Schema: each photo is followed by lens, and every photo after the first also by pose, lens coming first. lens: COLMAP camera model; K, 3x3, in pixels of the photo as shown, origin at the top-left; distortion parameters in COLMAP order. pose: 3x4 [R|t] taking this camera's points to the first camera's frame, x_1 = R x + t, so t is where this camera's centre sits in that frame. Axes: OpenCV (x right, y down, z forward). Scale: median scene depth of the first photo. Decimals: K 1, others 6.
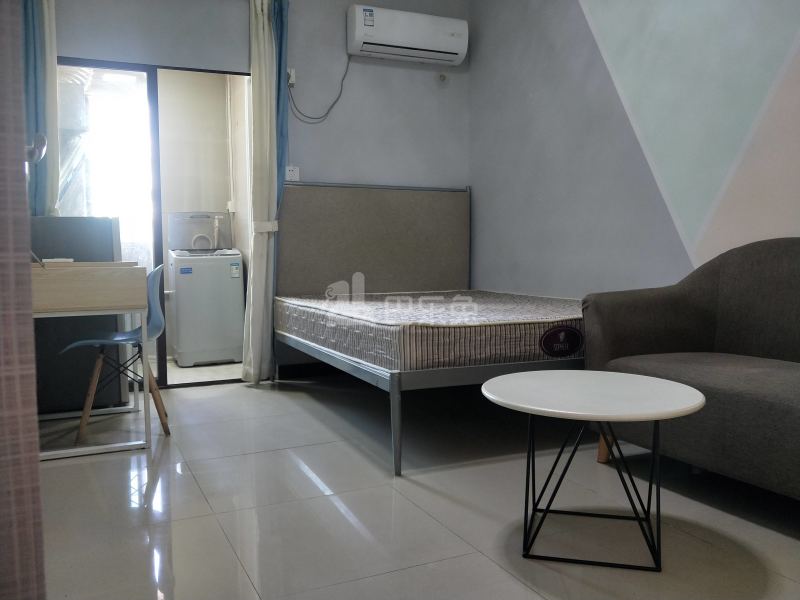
lens RADIAL K [[635.8, 0, 400.0], [0, 635.8, 300.0], [0, 0, 1]] dist [-0.006497, -0.005187]
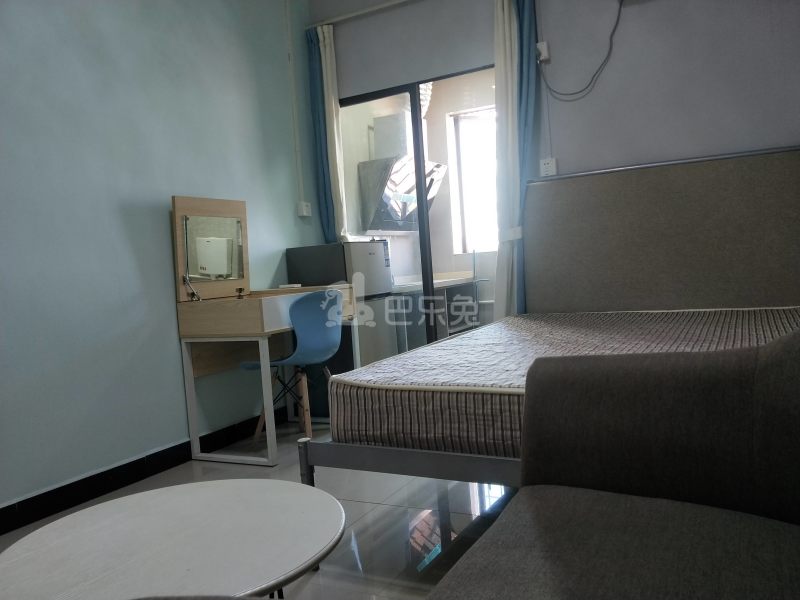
lens RADIAL K [[635.8, 0, 400.0], [0, 635.8, 300.0], [0, 0, 1]] dist [-0.006497, -0.005187]
pose [[0.649632, -0.001155, -0.760248, 0.358899], [0.012950, 0.999871, 0.009547, -0.035529], [0.760139, -0.016047, 0.649562, 0.318106]]
